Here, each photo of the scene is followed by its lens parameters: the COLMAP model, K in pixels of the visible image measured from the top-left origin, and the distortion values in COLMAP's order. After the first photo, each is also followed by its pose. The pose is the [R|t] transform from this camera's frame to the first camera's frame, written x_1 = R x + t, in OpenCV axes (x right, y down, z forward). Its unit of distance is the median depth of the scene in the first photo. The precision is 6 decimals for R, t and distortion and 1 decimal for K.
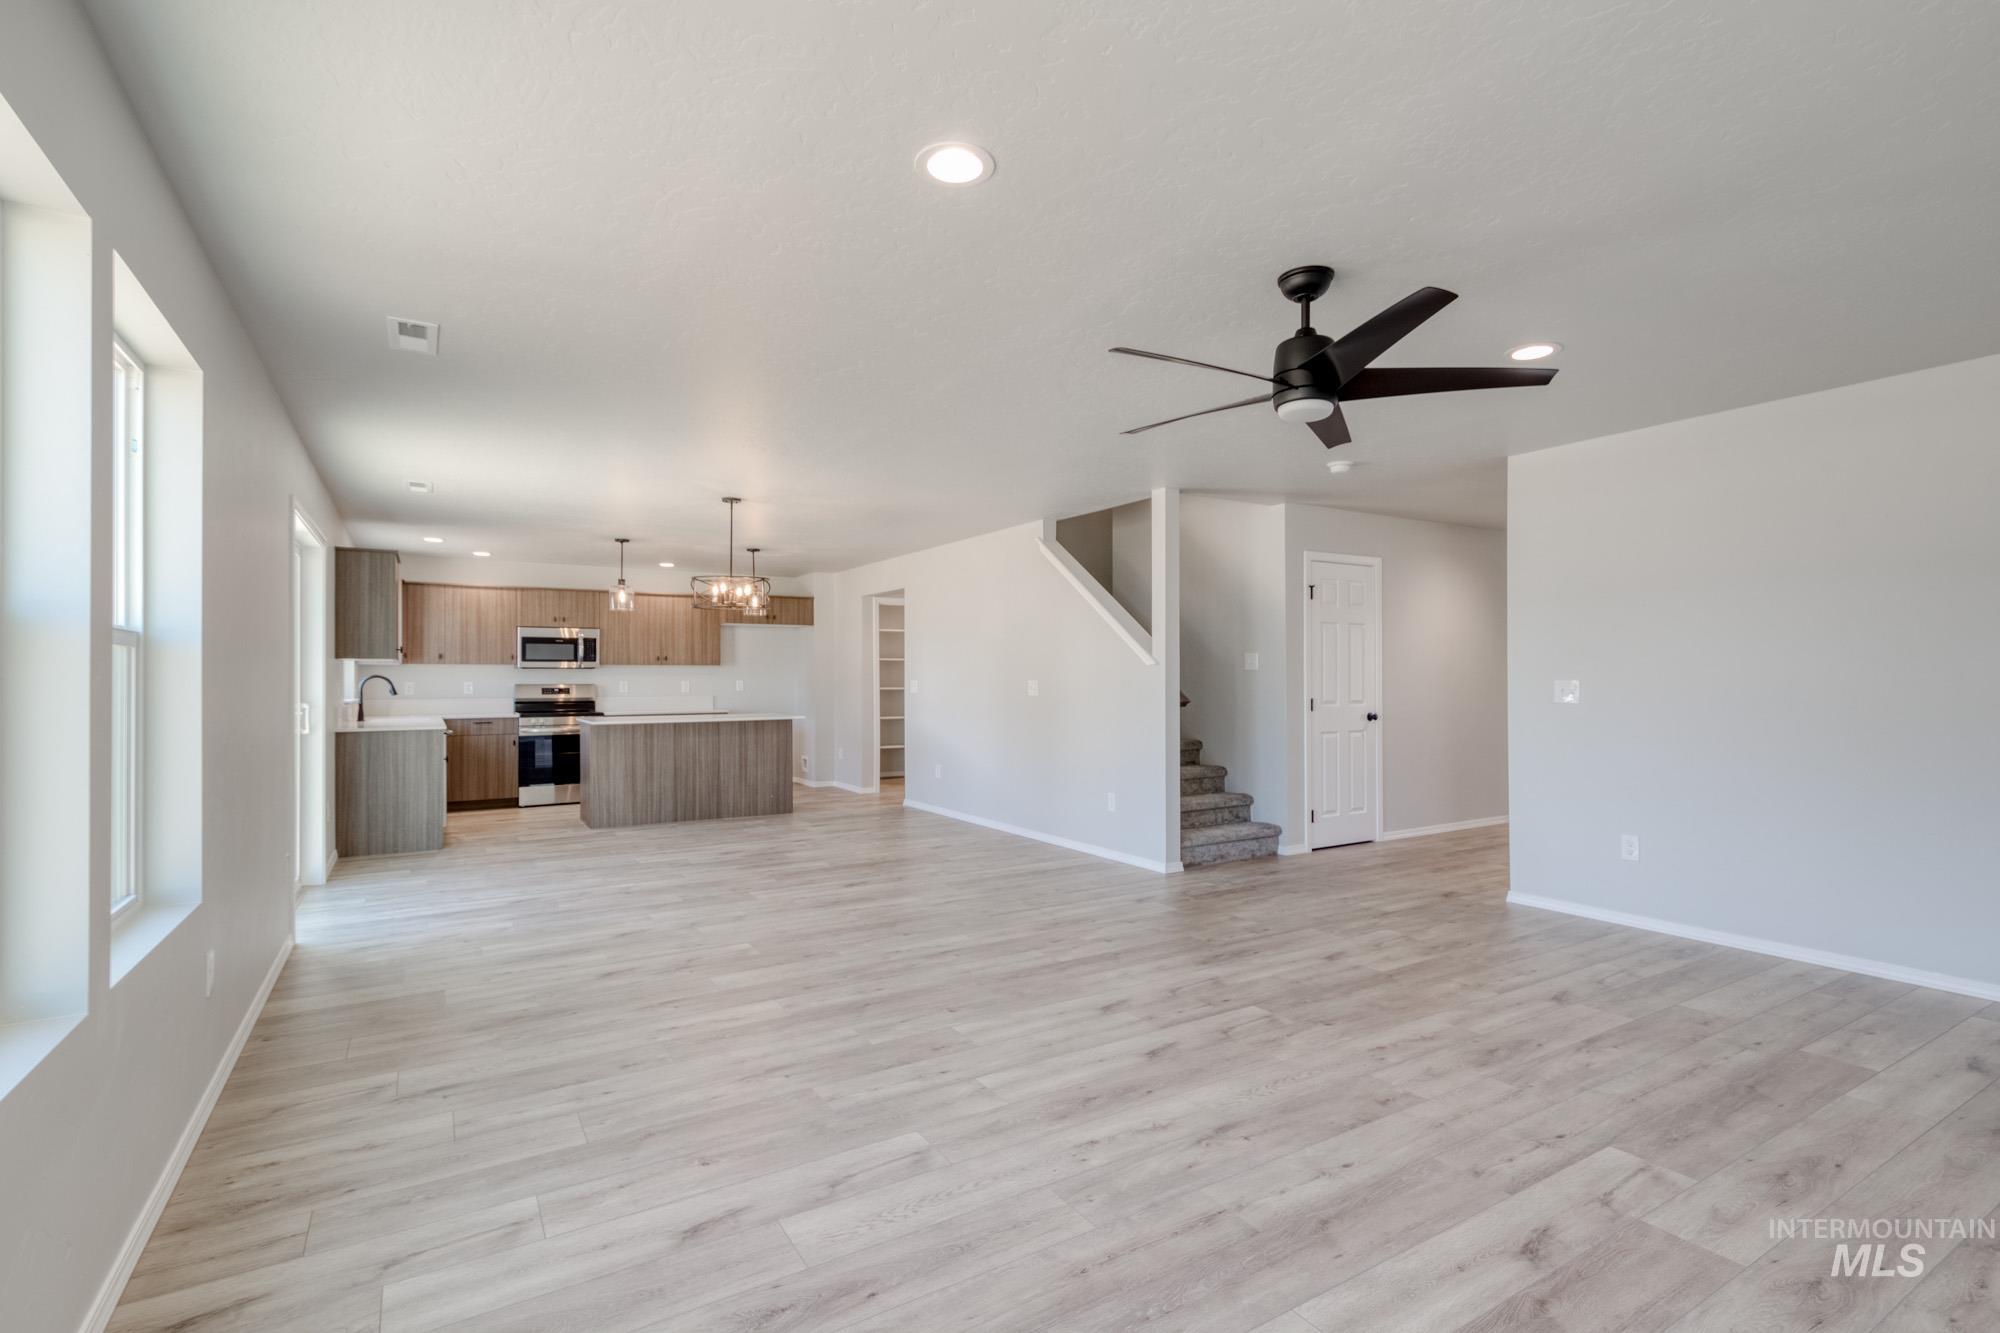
lens RADIAL K [[927.2, 0, 982.0], [0, 927.2, 668.0], [0, 0, 1]] dist [0.008270, -0.000245]
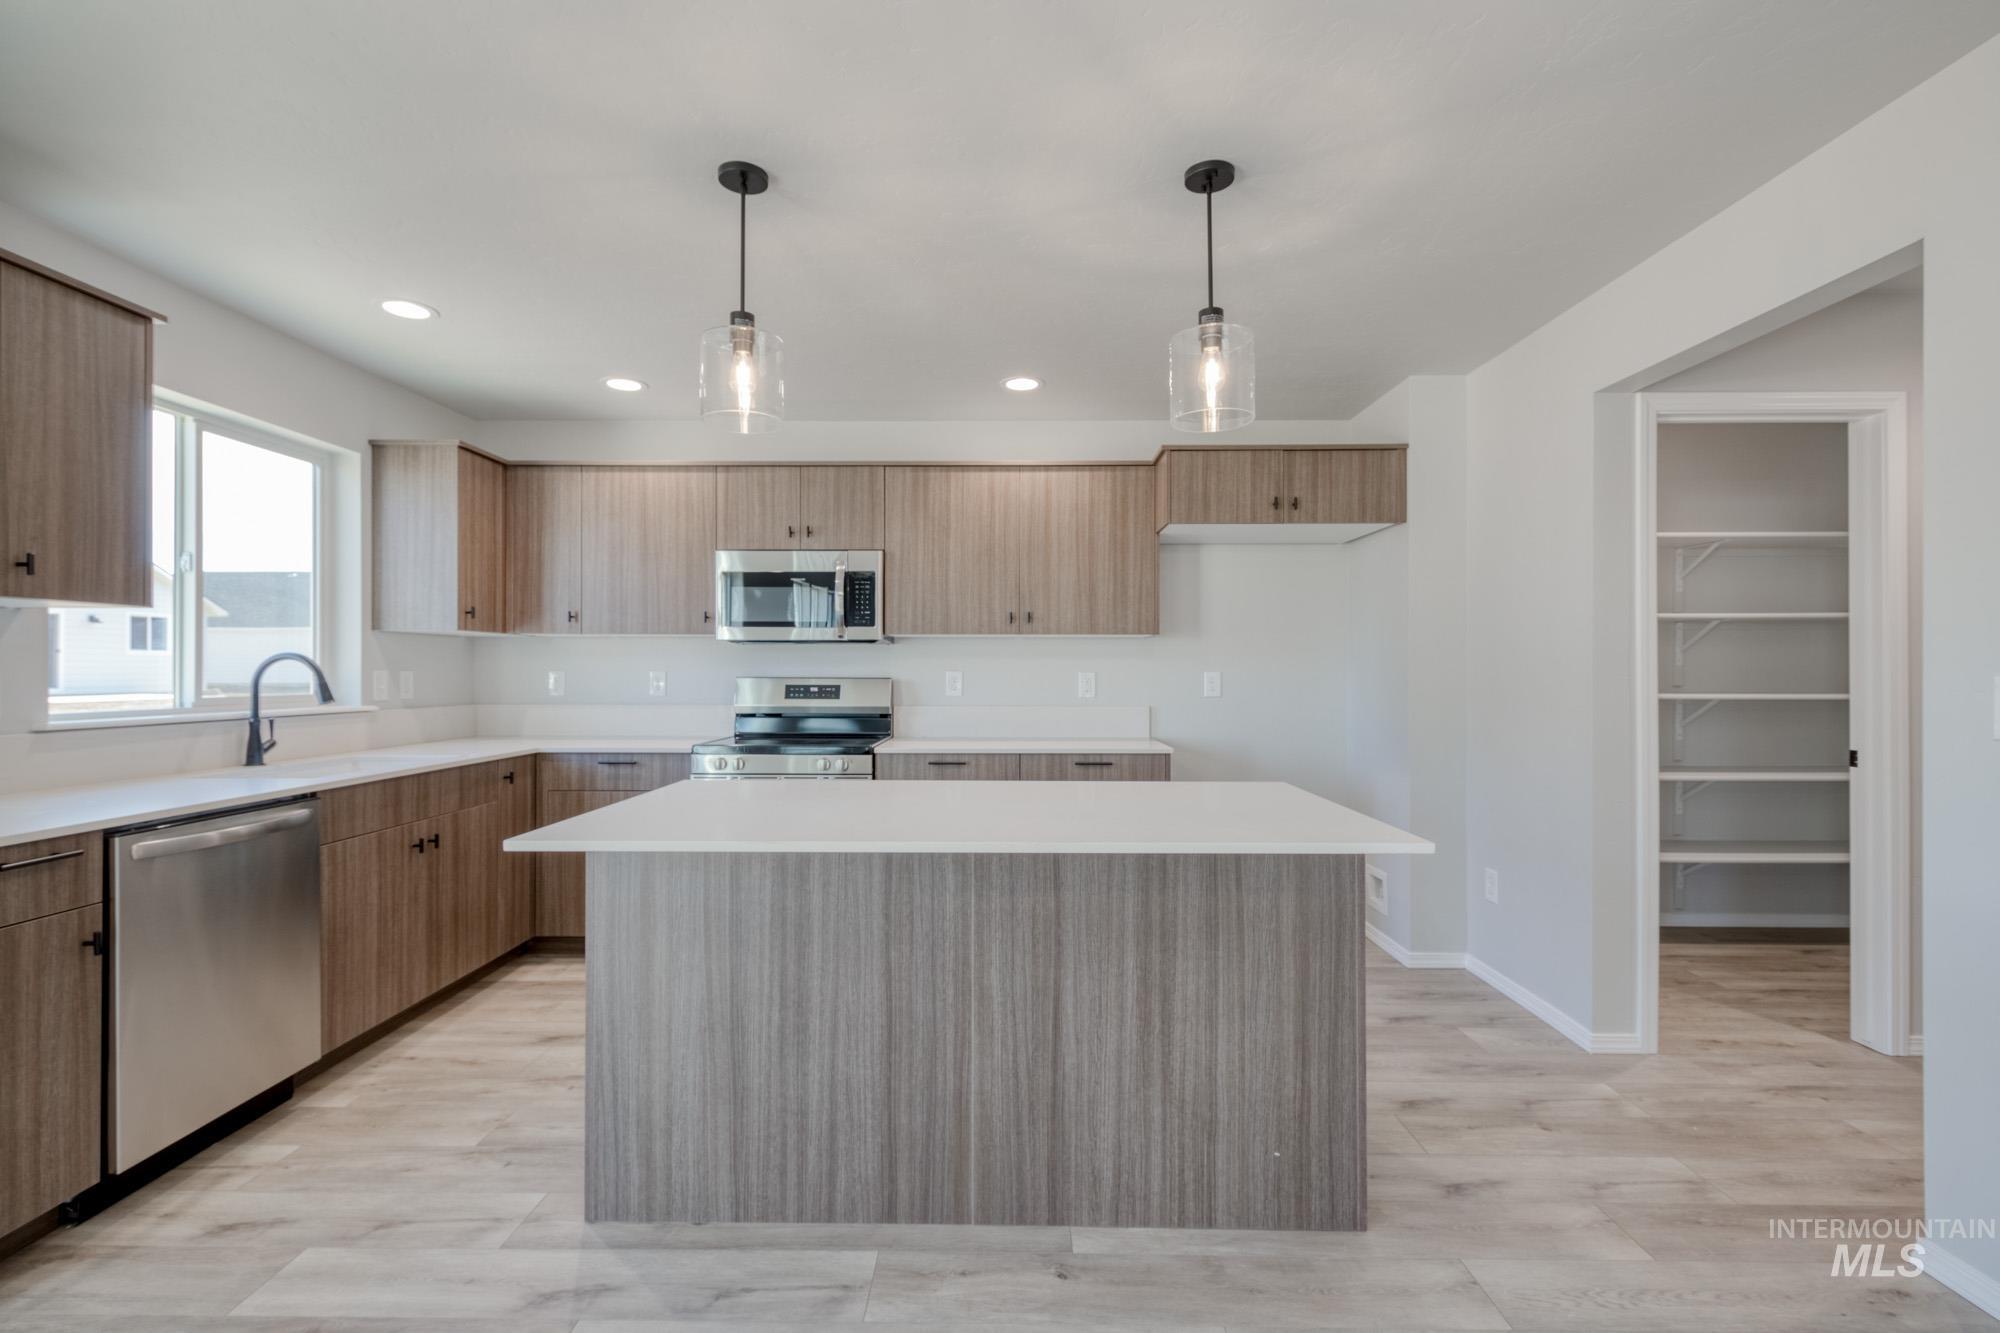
lens RADIAL K [[894.3, 0, 1000.0], [0, 894.3, 666.5], [0, 0, 1]] dist [0.011431, -0.000526]
pose [[0.853548, 0.002610, -0.521008, -0.166203], [0.001285, 0.999974, 0.007116, 0.010269], [0.521013, -0.006743, 0.853522, 0.762324]]
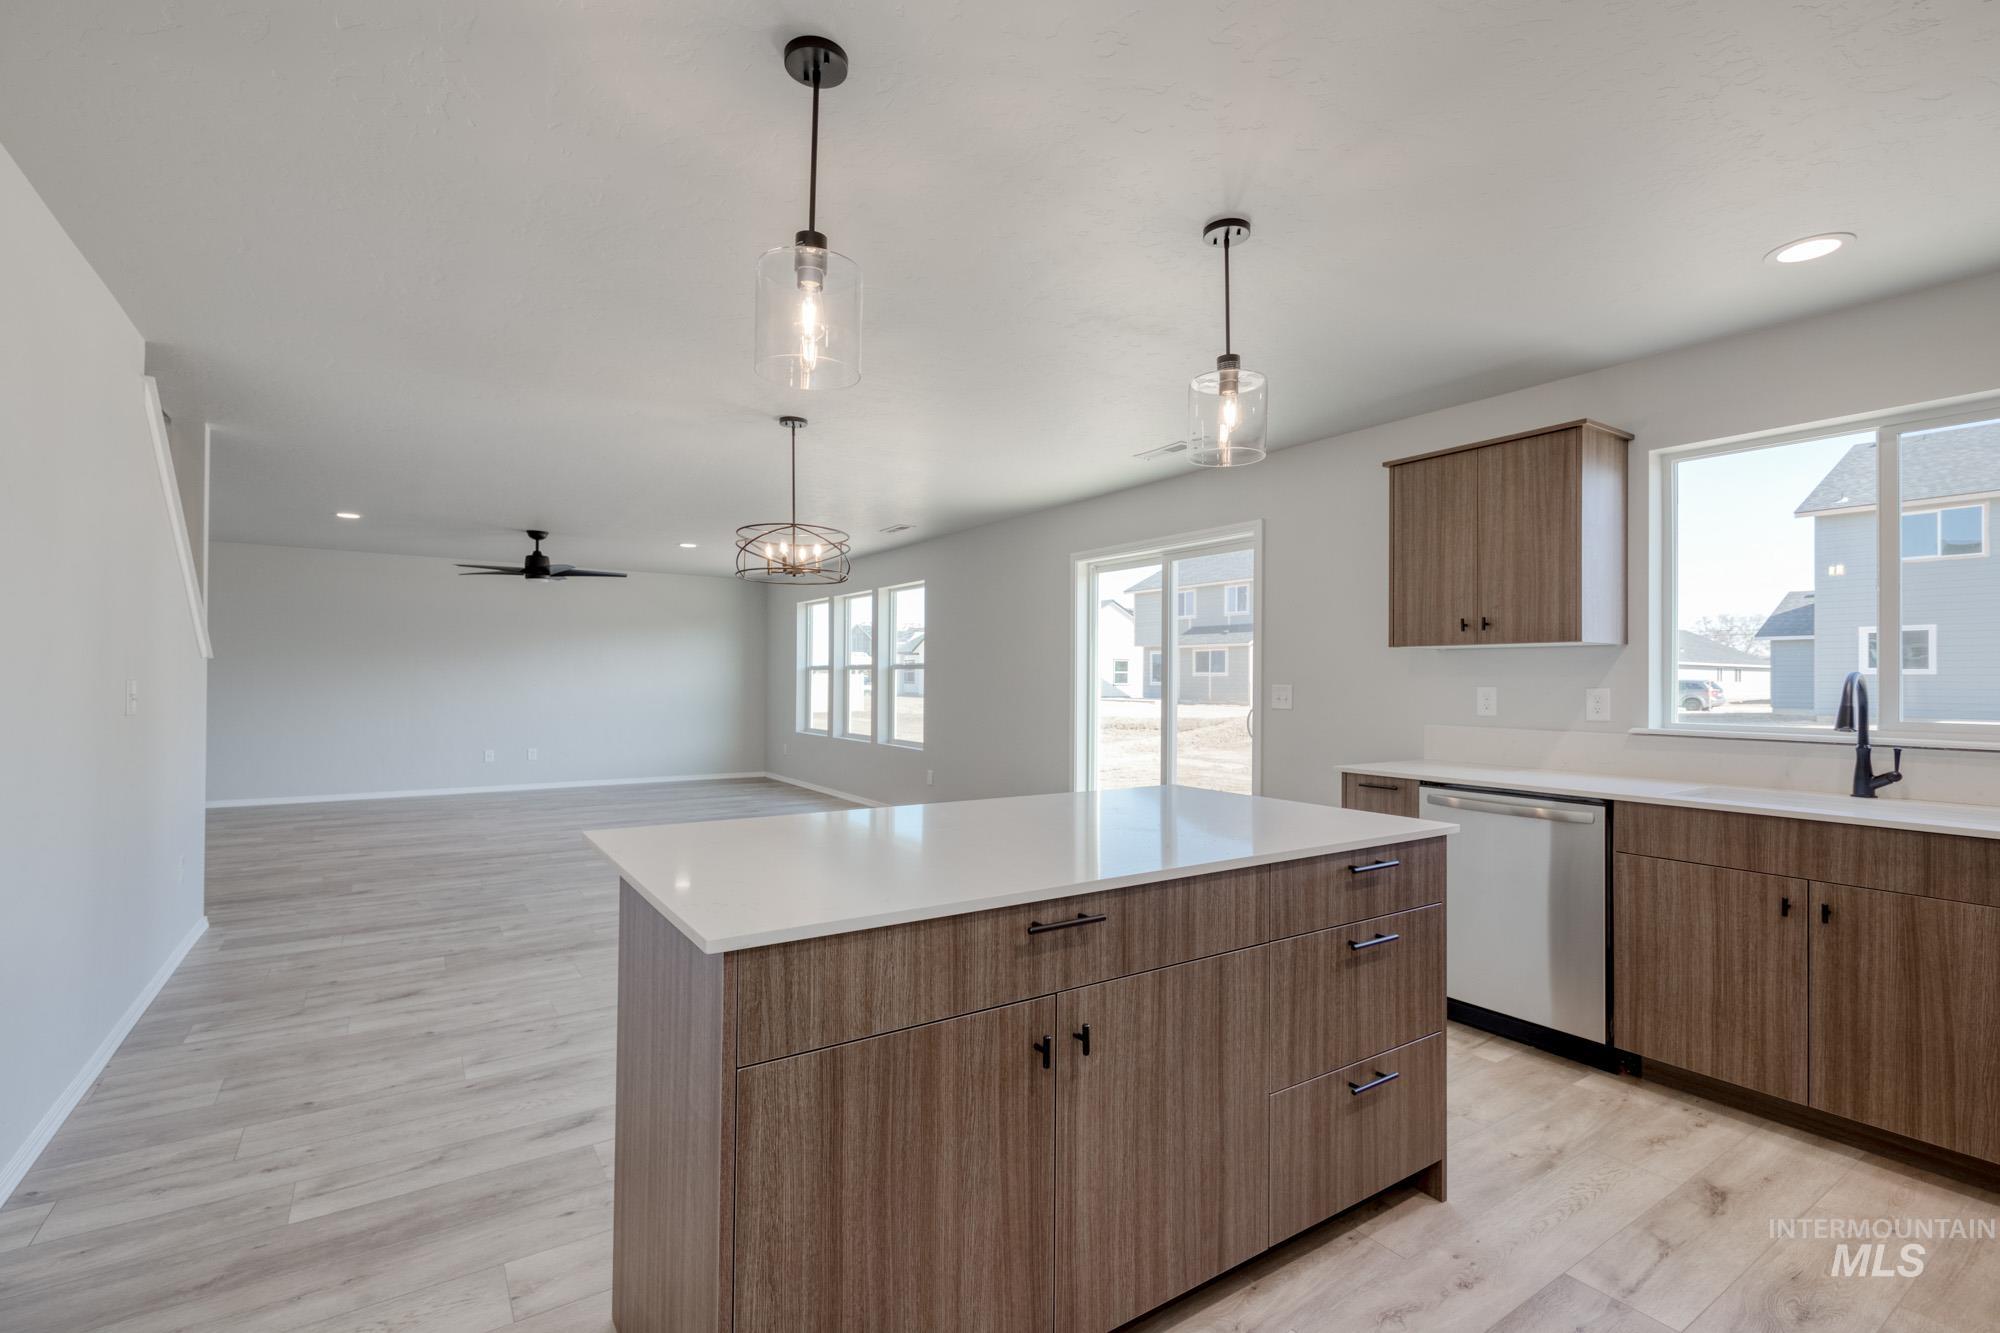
lens RADIAL K [[874.4, 0, 1000.0], [0, 874.4, 666.5], [0, 0, 1]] dist [0.000910, -0.000448]
pose [[-0.997296, -0.006466, -0.073200, -0.275806], [-0.004635, 0.999673, -0.025151, 0.014397], [0.073339, -0.024744, -0.997000, 1.216607]]
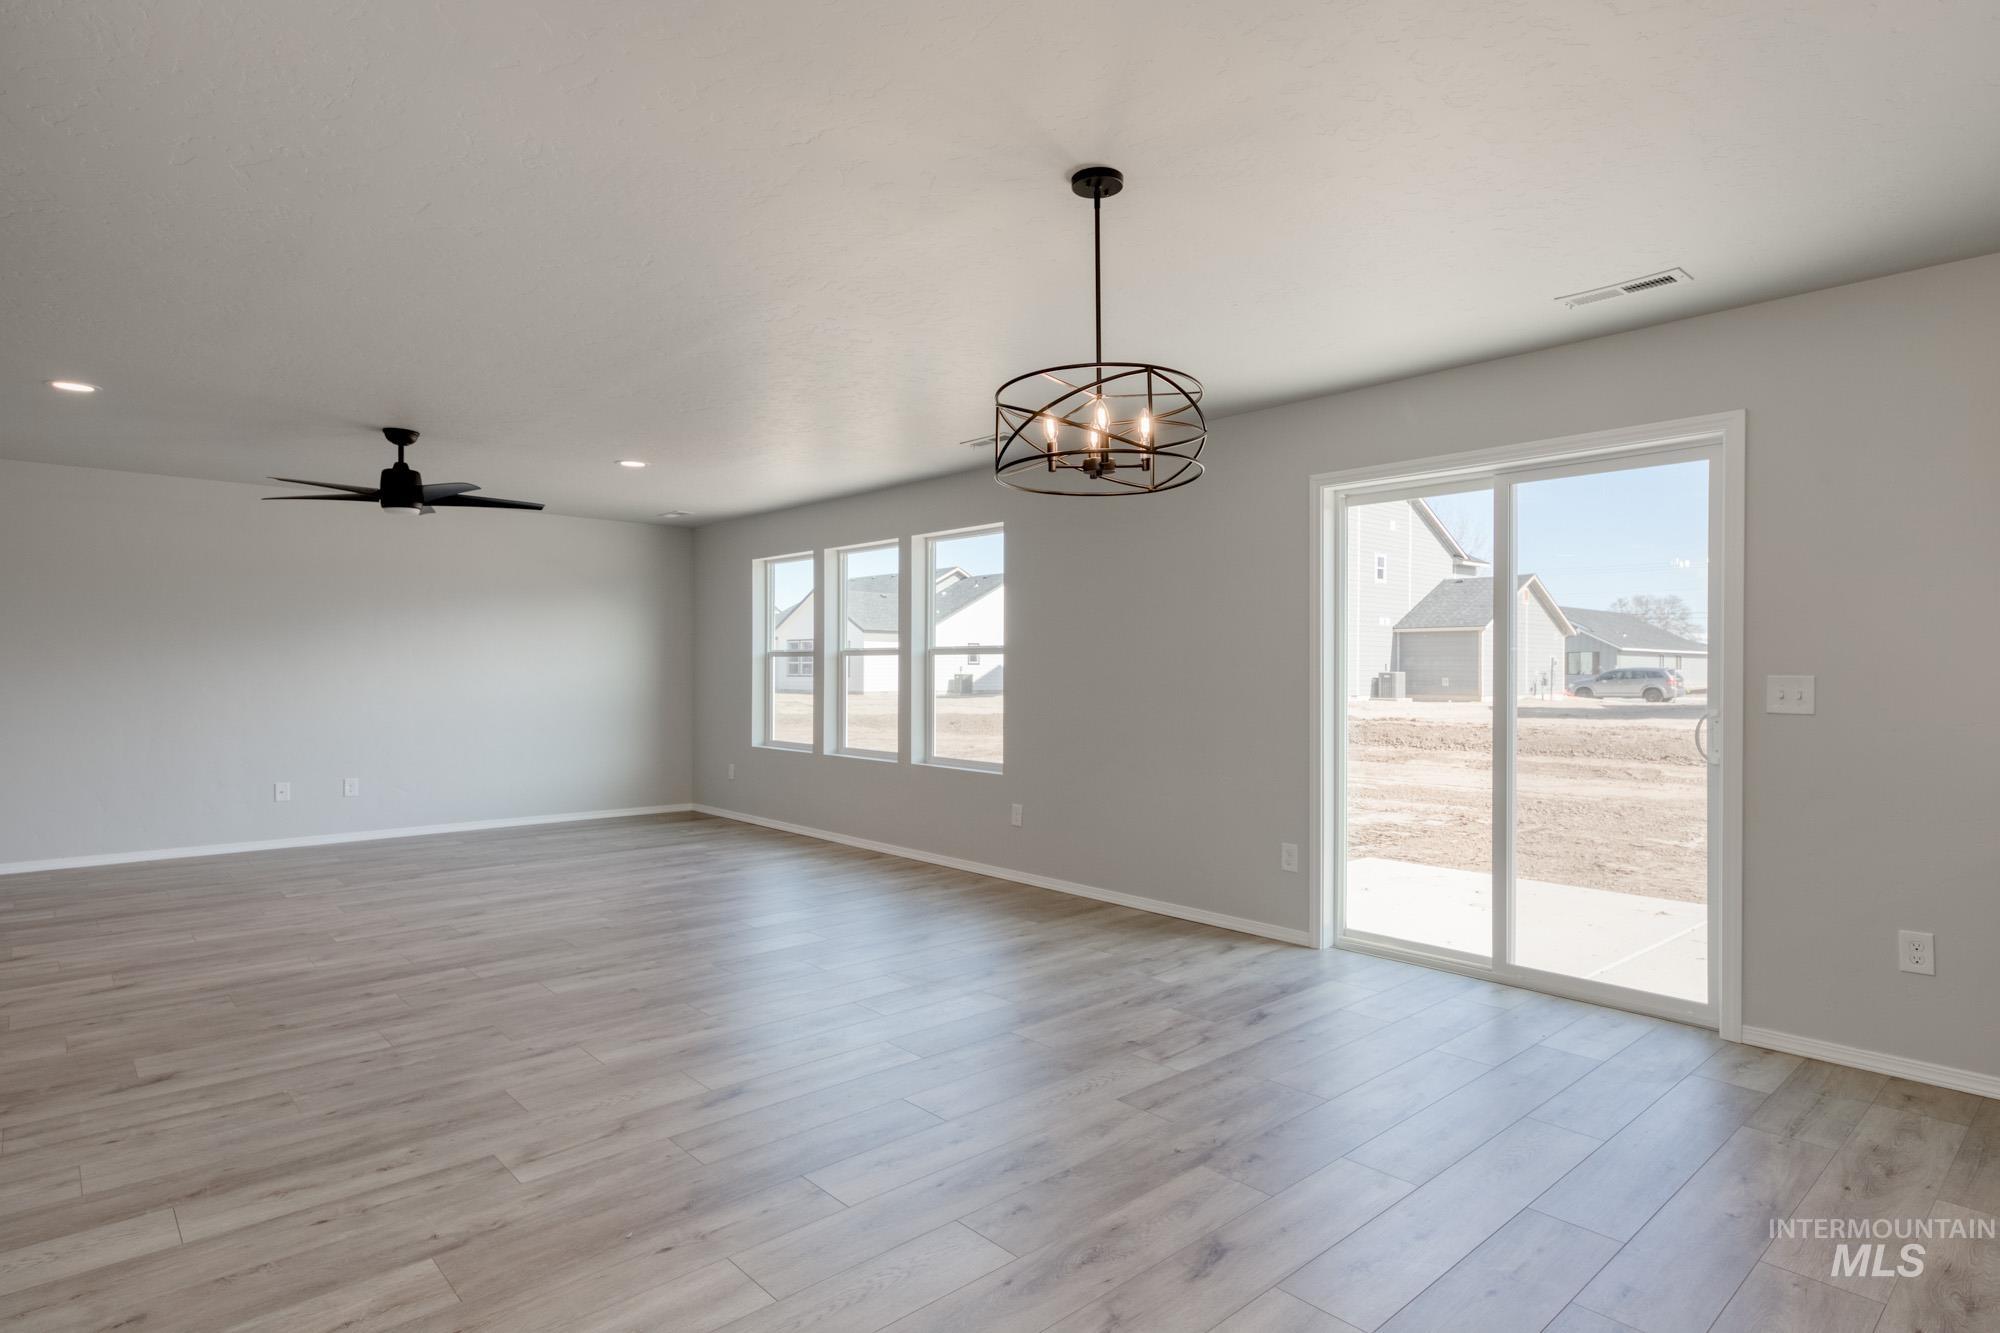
lens RADIAL K [[1061.9, 0, 1000.0], [0, 1061.9, 666.5], [0, 0, 1]] dist [0.002437, 0.000649]
pose [[-0.979314, -0.002124, -0.202334, -0.107425], [0.000663, 0.999906, -0.013701, 0.013326], [0.202344, -0.013552, -0.979221, 1.026753]]
